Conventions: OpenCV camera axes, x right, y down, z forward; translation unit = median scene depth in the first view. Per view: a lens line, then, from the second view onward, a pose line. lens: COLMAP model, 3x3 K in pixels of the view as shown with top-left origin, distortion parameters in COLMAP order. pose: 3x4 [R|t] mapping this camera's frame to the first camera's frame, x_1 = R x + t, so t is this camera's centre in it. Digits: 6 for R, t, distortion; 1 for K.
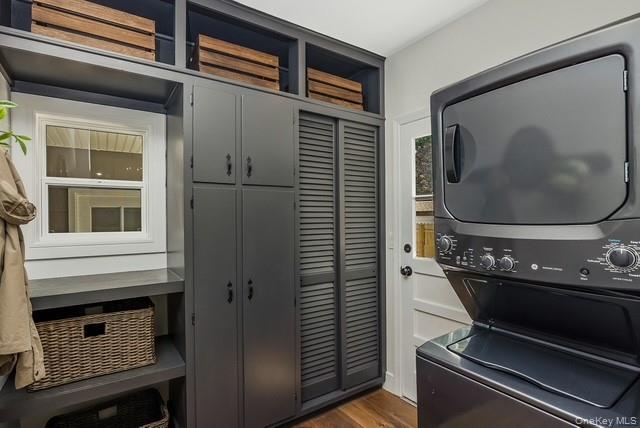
lens RADIAL K [[325.2, 0, 318.6], [0, 325.2, 216.9], [0, 0, 1]] dist [-0.003802, -0.000997]
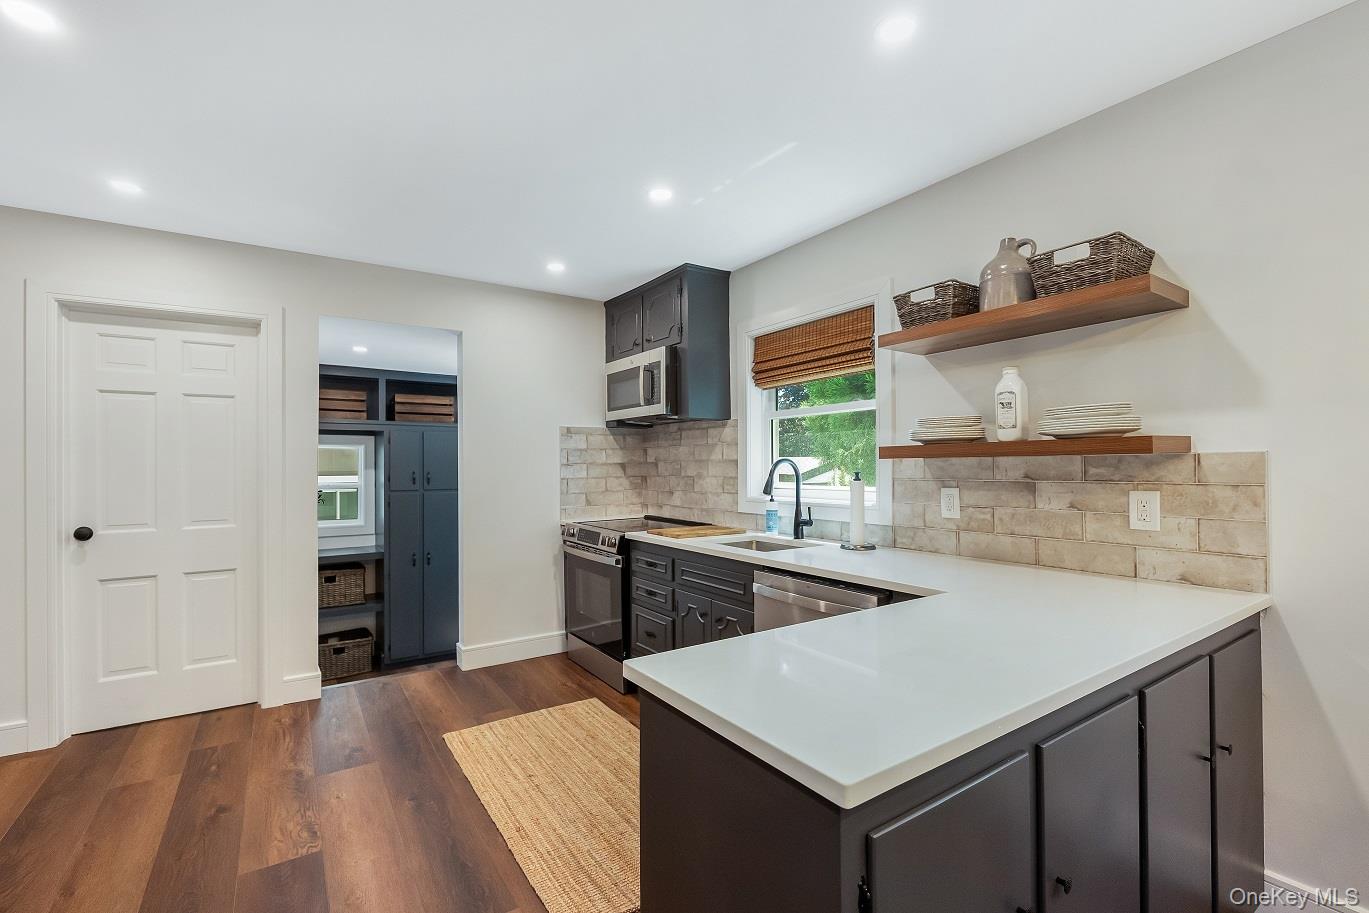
lens RADIAL K [[596.4, 0, 684.9], [0, 596.4, 460.0], [0, 0, 1]] dist [-0.005571, -0.000920]
pose [[0.999933, 0.001113, 0.011548, 0.994285], [-0.000981, 0.999934, -0.011410, -0.217522], [-0.011560, 0.011398, 0.999868, -1.880035]]
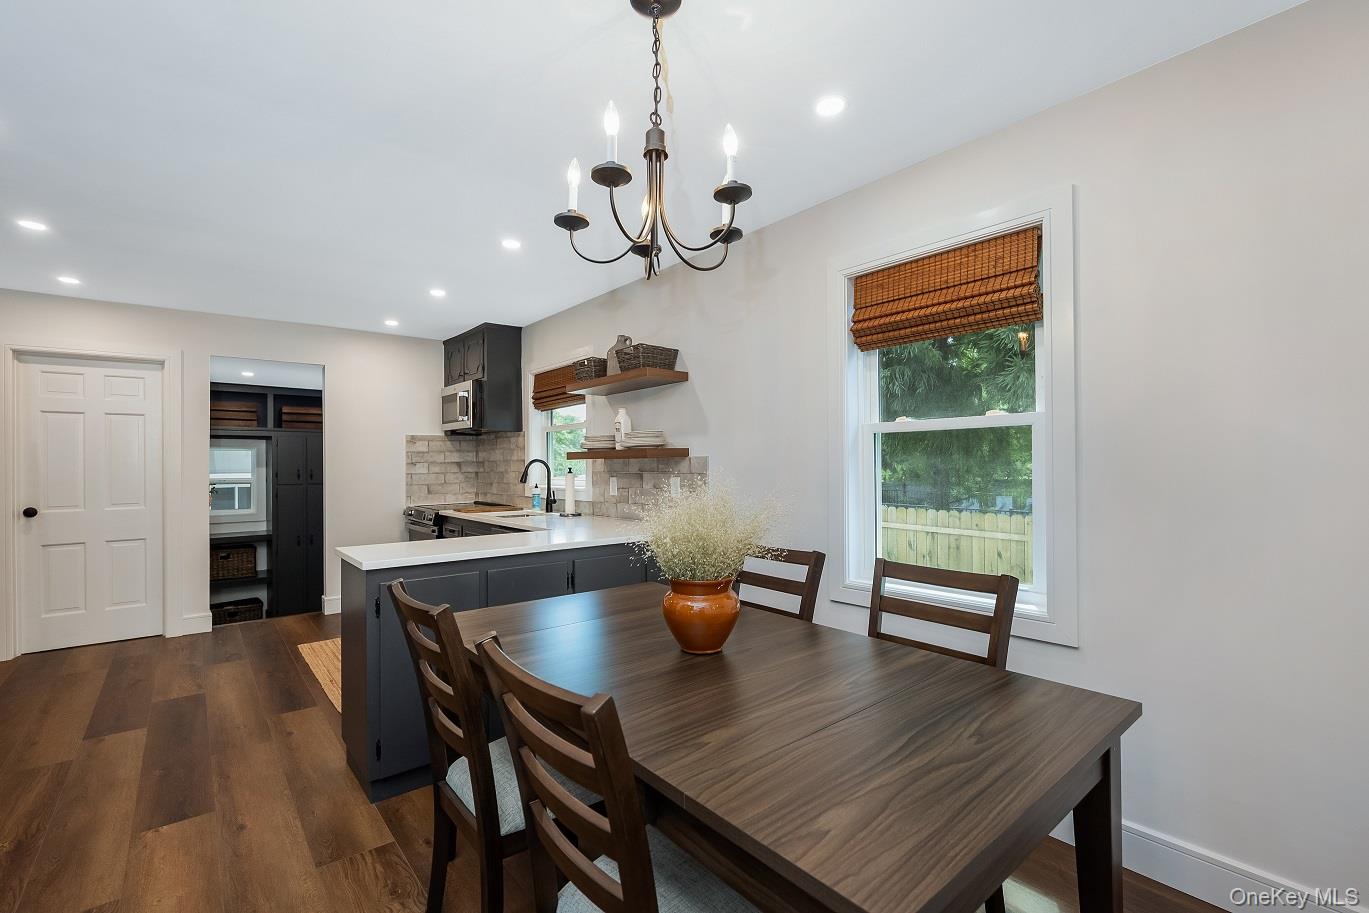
lens RADIAL K [[596.4, 0, 685.3], [0, 596.4, 460.2], [0, 0, 1]] dist [-0.005571, -0.000920]
pose [[0.993591, 0.000709, 0.113031, 1.607756], [0.000280, 0.999962, -0.008734, -0.214454], [-0.113033, 0.008710, 0.993553, -2.769921]]
